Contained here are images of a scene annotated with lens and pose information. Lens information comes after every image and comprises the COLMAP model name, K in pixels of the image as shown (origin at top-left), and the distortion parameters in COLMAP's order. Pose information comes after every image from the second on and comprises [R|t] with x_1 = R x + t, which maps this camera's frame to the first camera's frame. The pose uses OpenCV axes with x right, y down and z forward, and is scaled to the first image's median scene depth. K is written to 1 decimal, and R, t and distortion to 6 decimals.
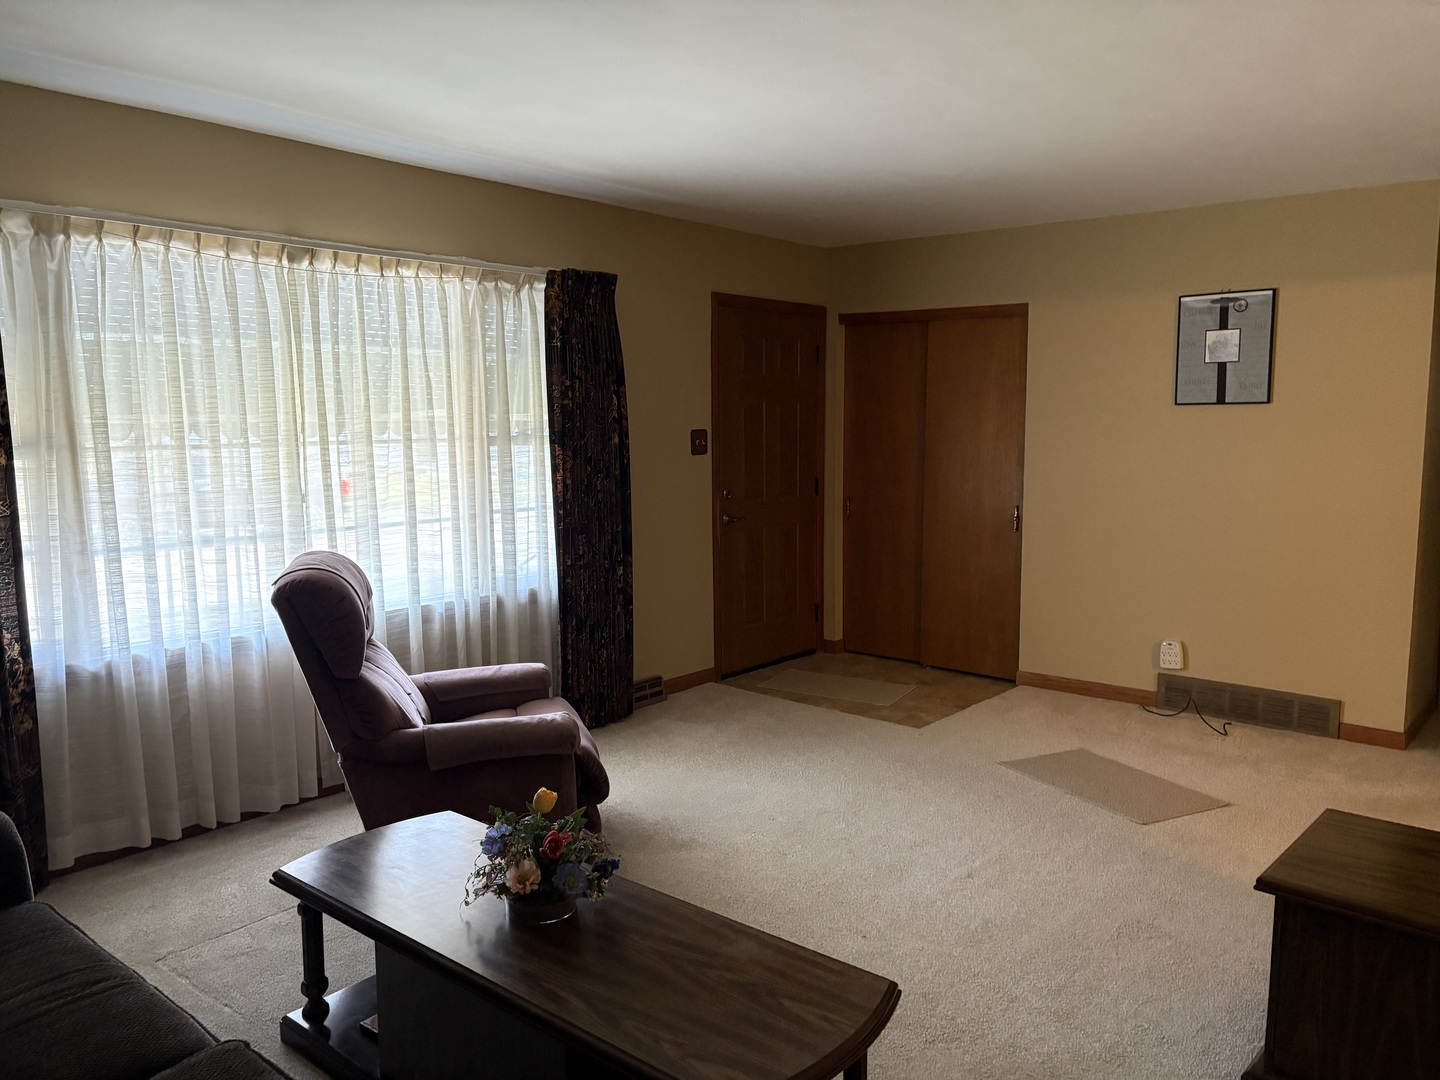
lens RADIAL K [[1081.7, 0, 720.1], [0, 1081.7, 554.5], [0, 0, 1]] dist [0.056876, -0.066869]
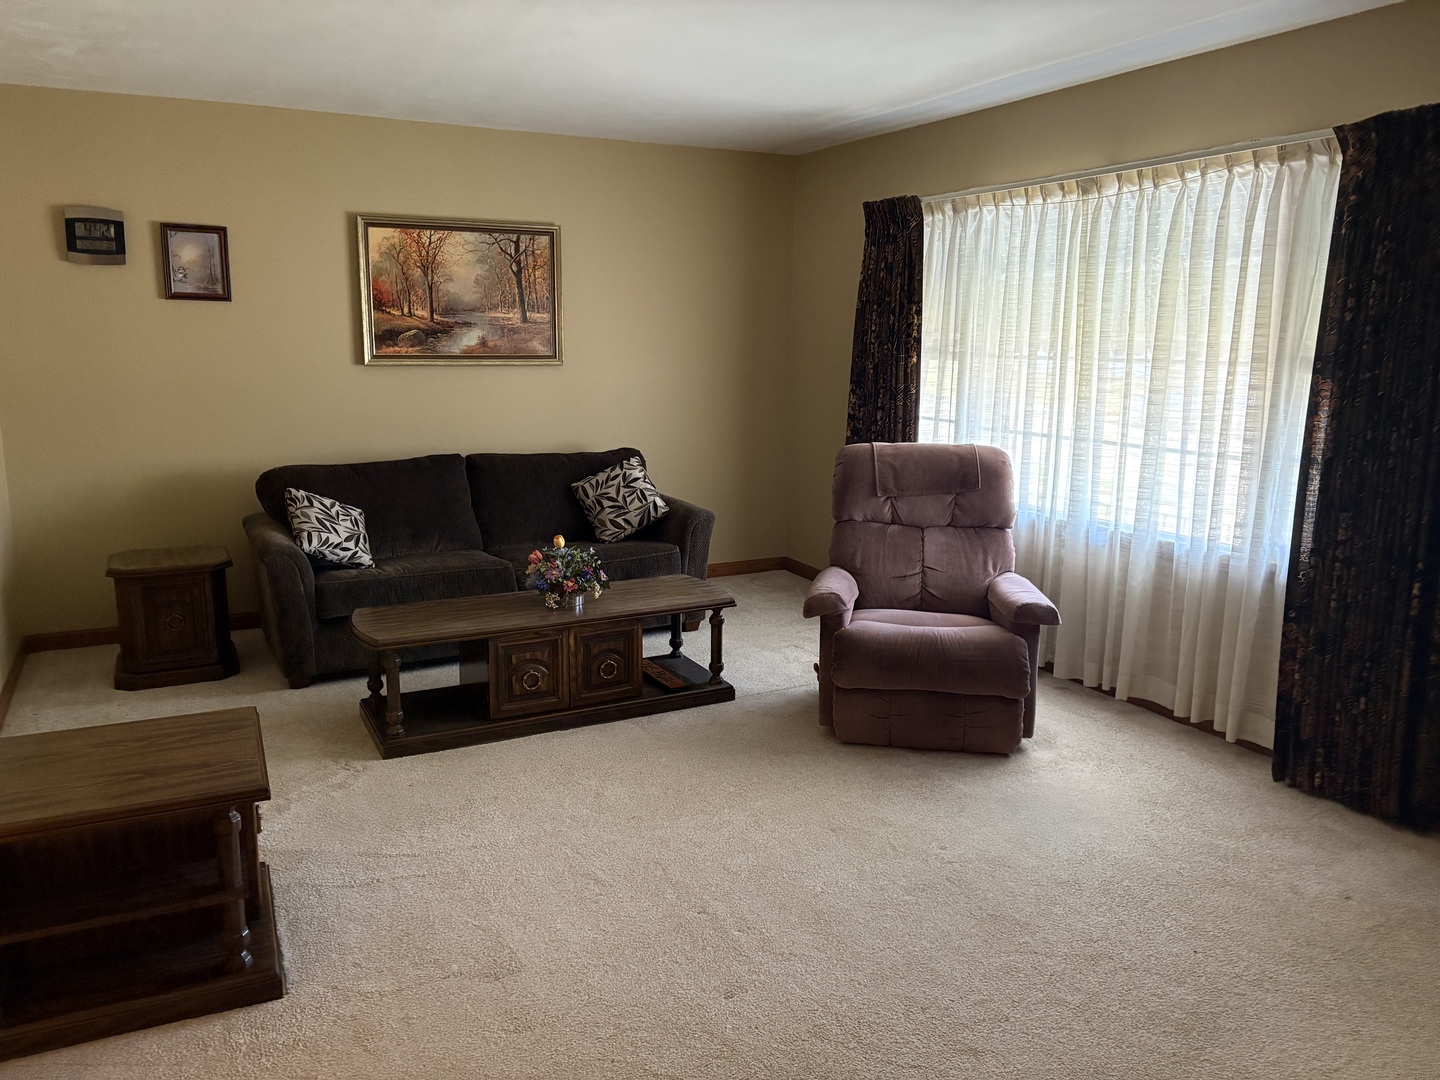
lens RADIAL K [[1081.7, 0, 716.5], [0, 1081.7, 538.0], [0, 0, 1]] dist [0.056876, -0.066869]
pose [[-0.391944, 0.178952, -0.902417, 0.767581], [-0.116900, 0.963261, 0.241790, -0.144411], [0.912532, 0.200260, -0.356625, 1.044234]]
